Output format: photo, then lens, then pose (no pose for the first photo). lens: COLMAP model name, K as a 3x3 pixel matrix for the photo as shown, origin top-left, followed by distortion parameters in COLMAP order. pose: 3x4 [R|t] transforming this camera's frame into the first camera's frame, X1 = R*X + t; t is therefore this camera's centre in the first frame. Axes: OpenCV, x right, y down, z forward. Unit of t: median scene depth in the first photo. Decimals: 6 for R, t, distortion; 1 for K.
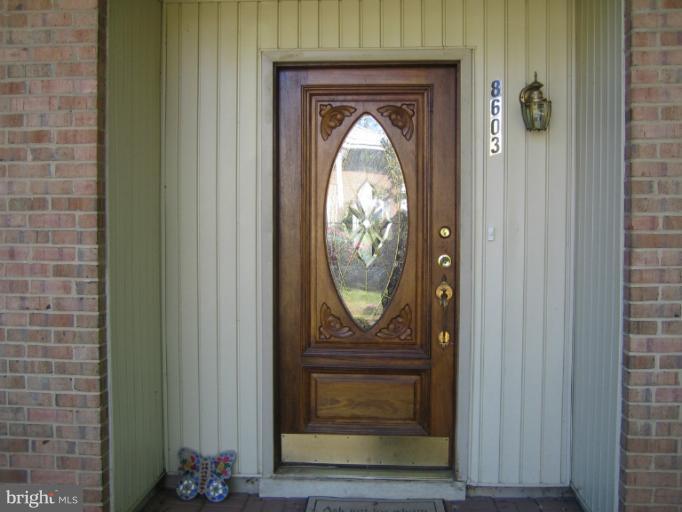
lens RADIAL K [[729.2, 0, 339.5], [0, 729.2, 256.0], [0, 0, 1]] dist [-0.090701, 0.000000]
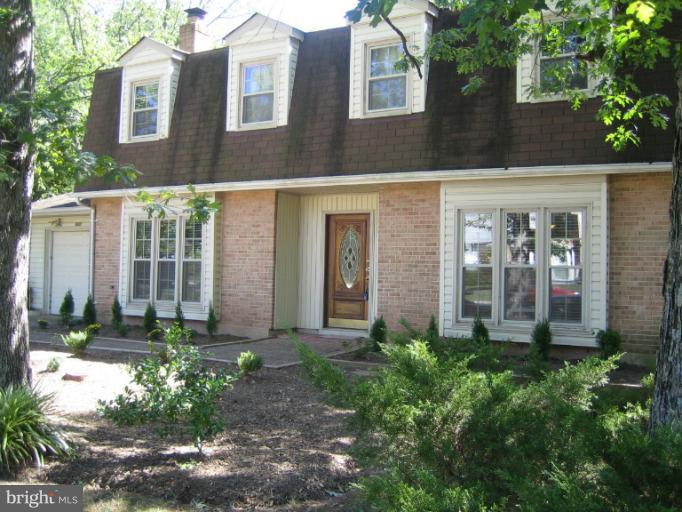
lens RADIAL K [[729.2, 0, 341.5], [0, 729.2, 255.9], [0, 0, 1]] dist [-0.090701, 0.000000]
pose [[0.898319, -0.001239, -0.439342, 1.976030], [-0.038388, 0.995950, -0.081301, 0.296705], [0.437663, 0.089899, 0.894633, -2.778097]]
